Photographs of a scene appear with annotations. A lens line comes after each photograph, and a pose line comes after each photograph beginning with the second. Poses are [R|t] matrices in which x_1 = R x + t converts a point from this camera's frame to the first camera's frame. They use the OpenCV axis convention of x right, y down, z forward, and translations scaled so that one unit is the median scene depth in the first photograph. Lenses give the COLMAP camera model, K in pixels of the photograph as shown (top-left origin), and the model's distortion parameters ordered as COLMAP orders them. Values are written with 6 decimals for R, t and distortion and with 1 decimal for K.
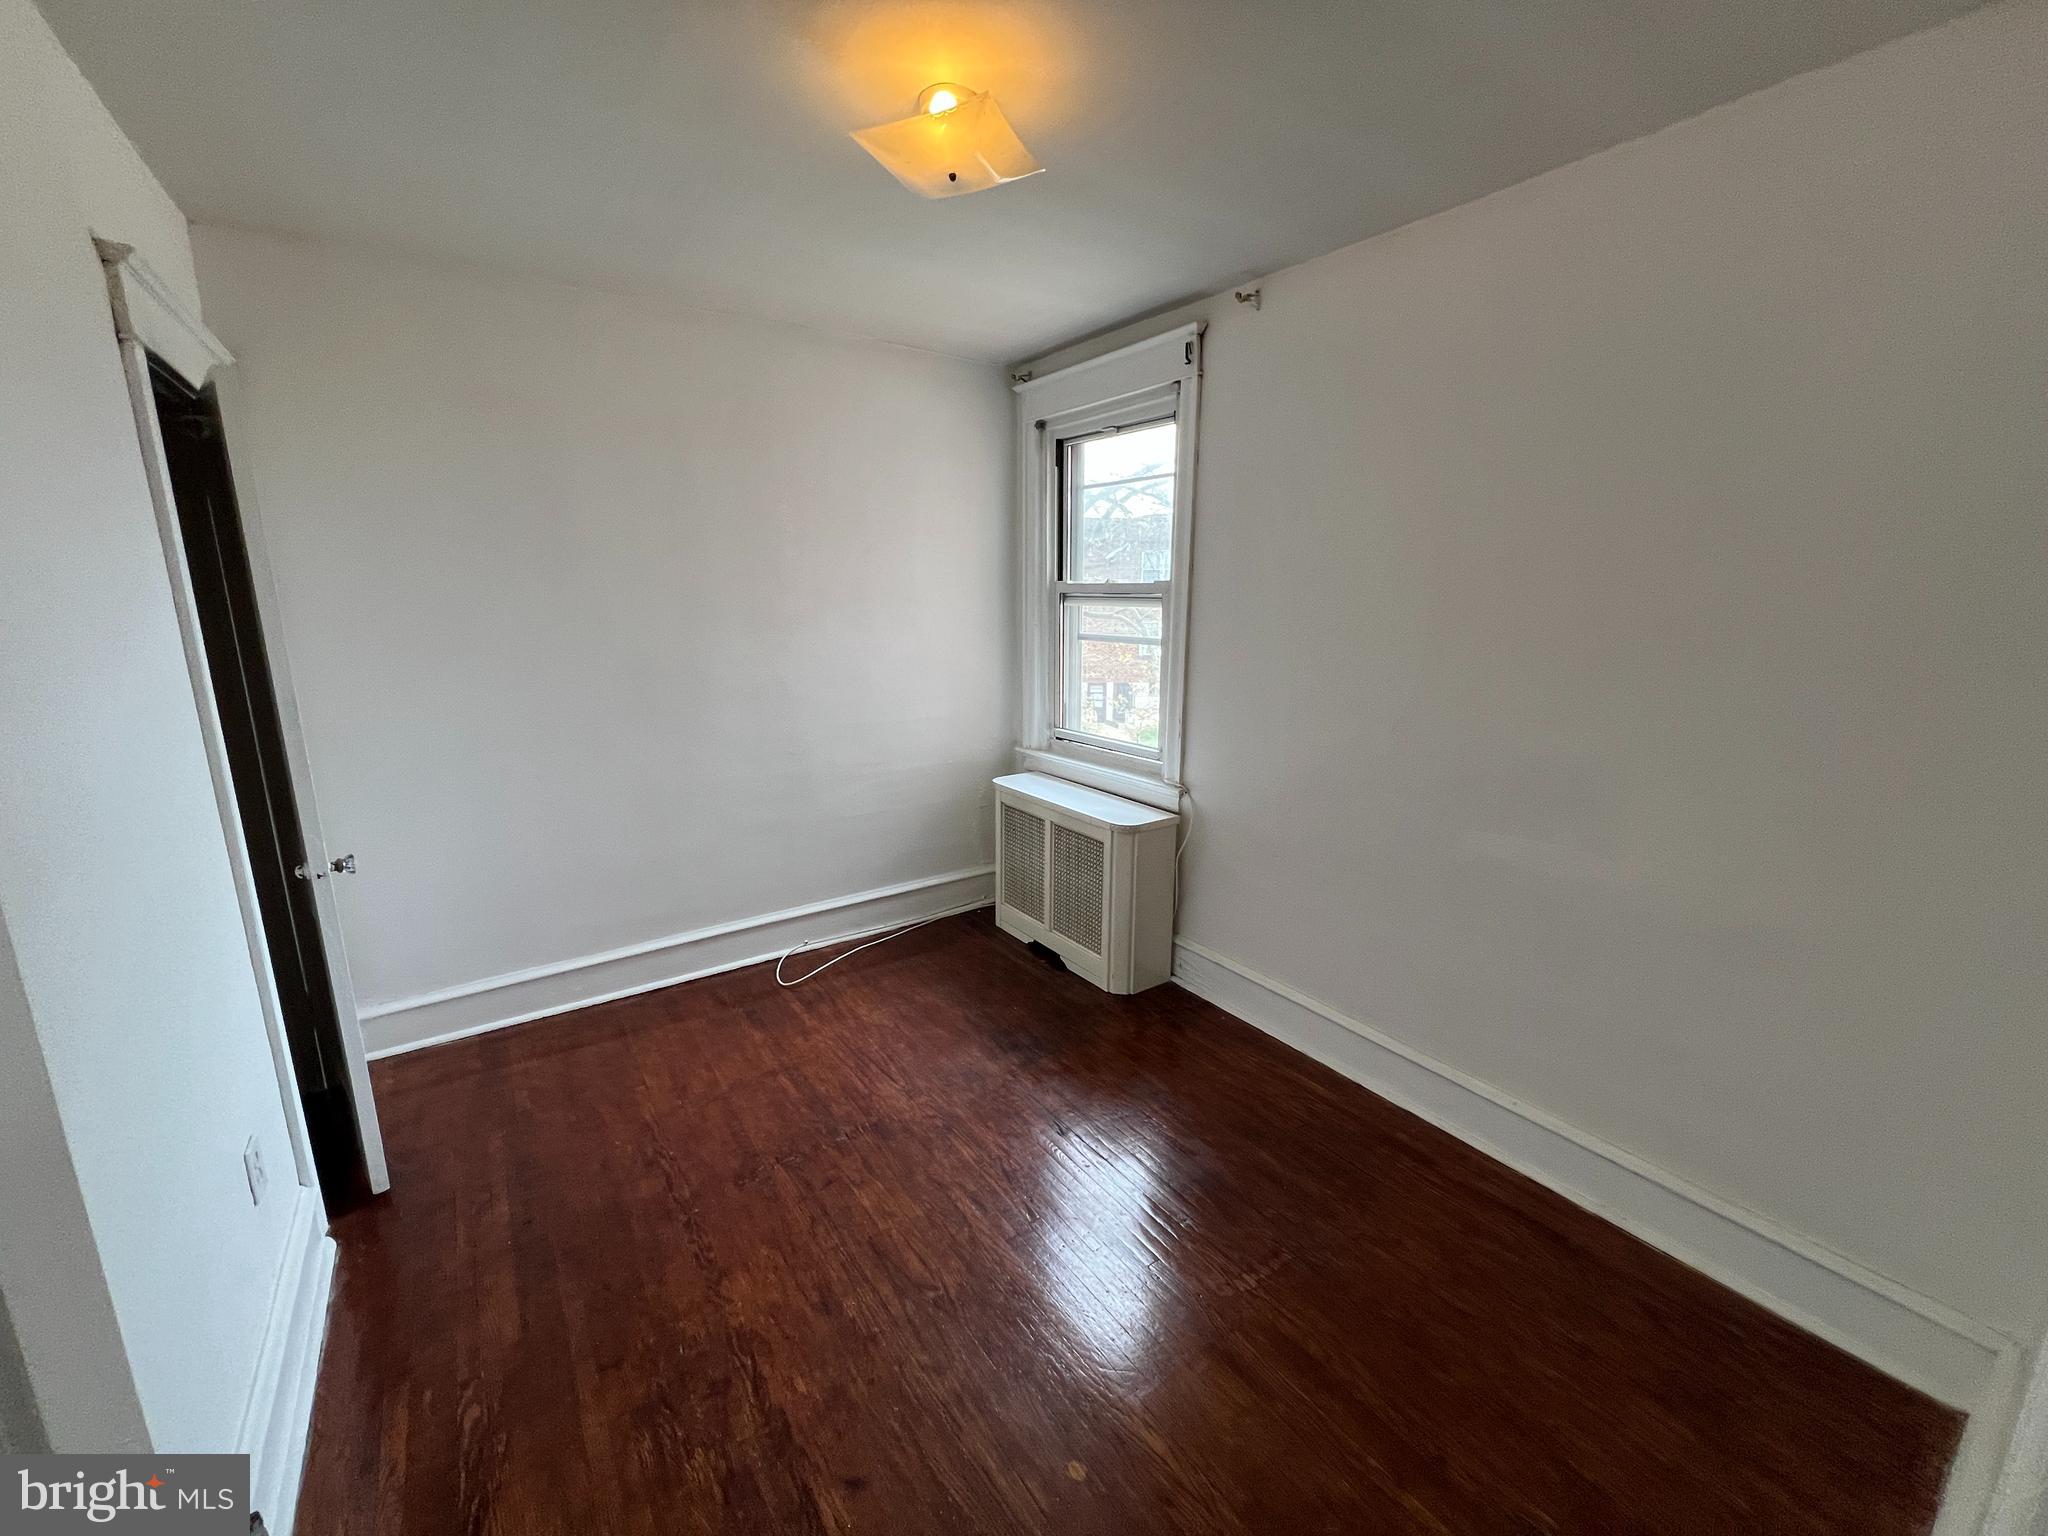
lens RADIAL K [[829.1, 0, 1029.4], [0, 829.1, 764.6], [0, 0, 1]] dist [0.002400, 0.000115]
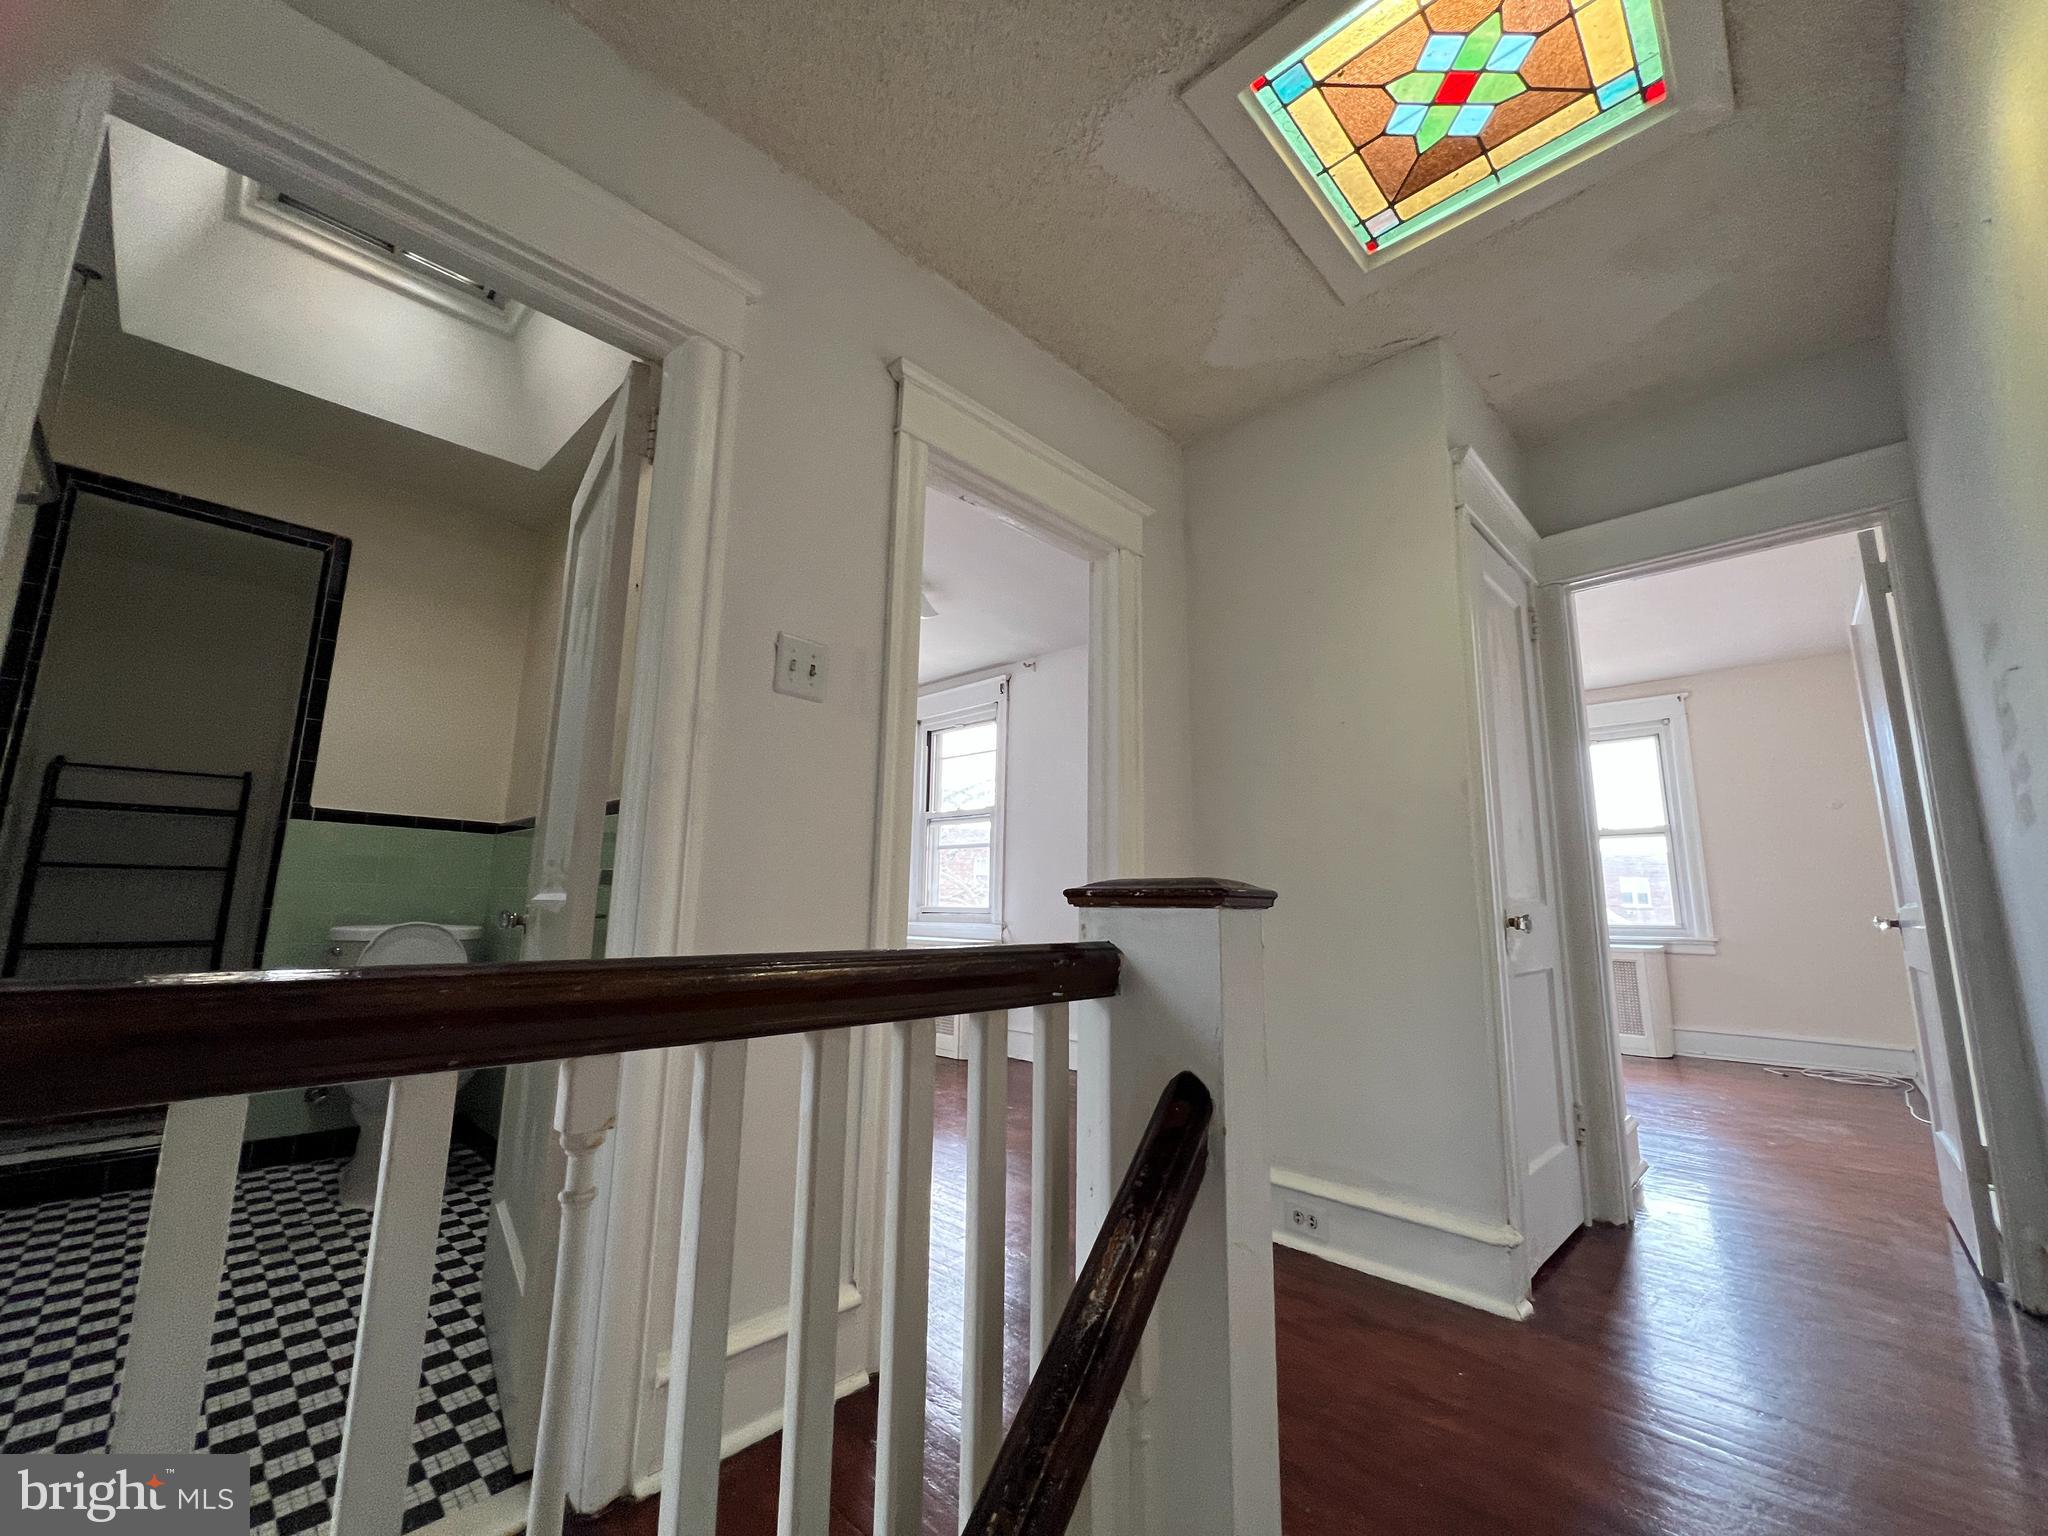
lens RADIAL K [[829.1, 0, 1029.2], [0, 829.1, 759.7], [0, 0, 1]] dist [0.002400, 0.000115]
pose [[0.979772, 0.047989, 0.194279, -0.099212], [0.028688, 0.927112, -0.373685, 0.334377], [-0.198051, 0.371699, 0.906981, -0.617153]]
